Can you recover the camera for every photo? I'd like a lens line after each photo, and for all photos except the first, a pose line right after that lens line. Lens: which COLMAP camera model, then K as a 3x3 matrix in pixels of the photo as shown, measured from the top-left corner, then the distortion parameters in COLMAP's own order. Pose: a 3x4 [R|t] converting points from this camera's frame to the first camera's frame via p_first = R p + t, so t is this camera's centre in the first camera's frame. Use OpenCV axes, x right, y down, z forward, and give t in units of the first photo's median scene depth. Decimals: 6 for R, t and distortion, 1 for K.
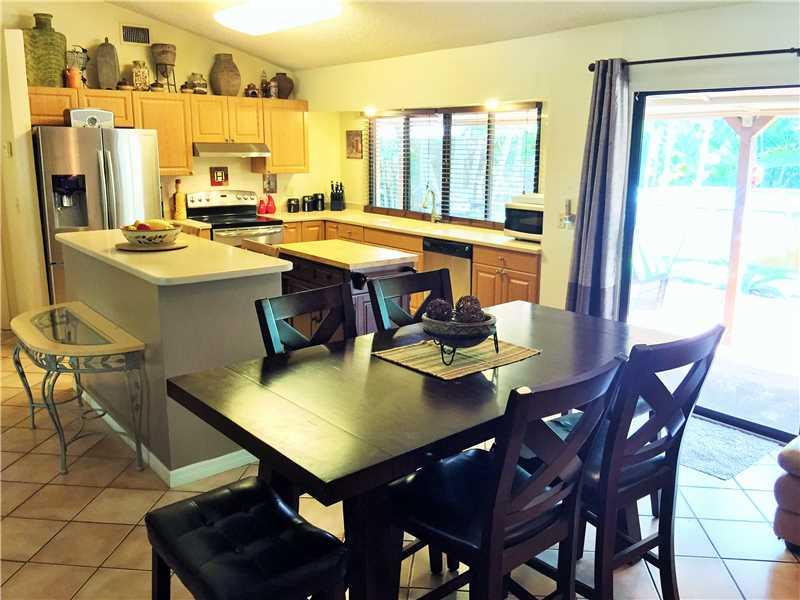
lens RADIAL K [[670.2, 0, 400.0], [0, 670.2, 300.0], [0, 0, 1]] dist [0.005042, 0.007269]
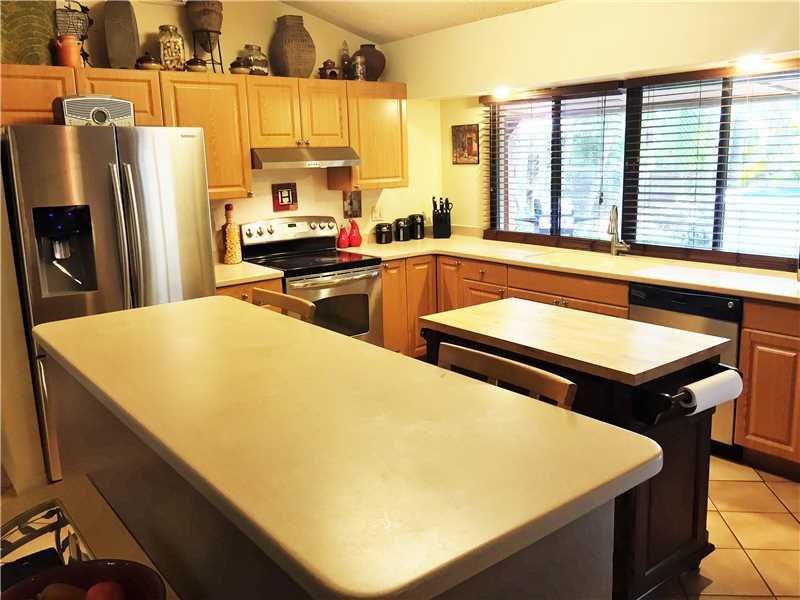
lens RADIAL K [[677.1, 0, 400.0], [0, 677.1, 300.0], [0, 0, 1]] dist [0.008284, -0.000756]
pose [[0.999171, -0.034701, -0.021291, -0.142279], [0.034372, 0.999287, -0.015618, -0.064659], [0.021818, 0.014873, 0.999651, 0.313380]]
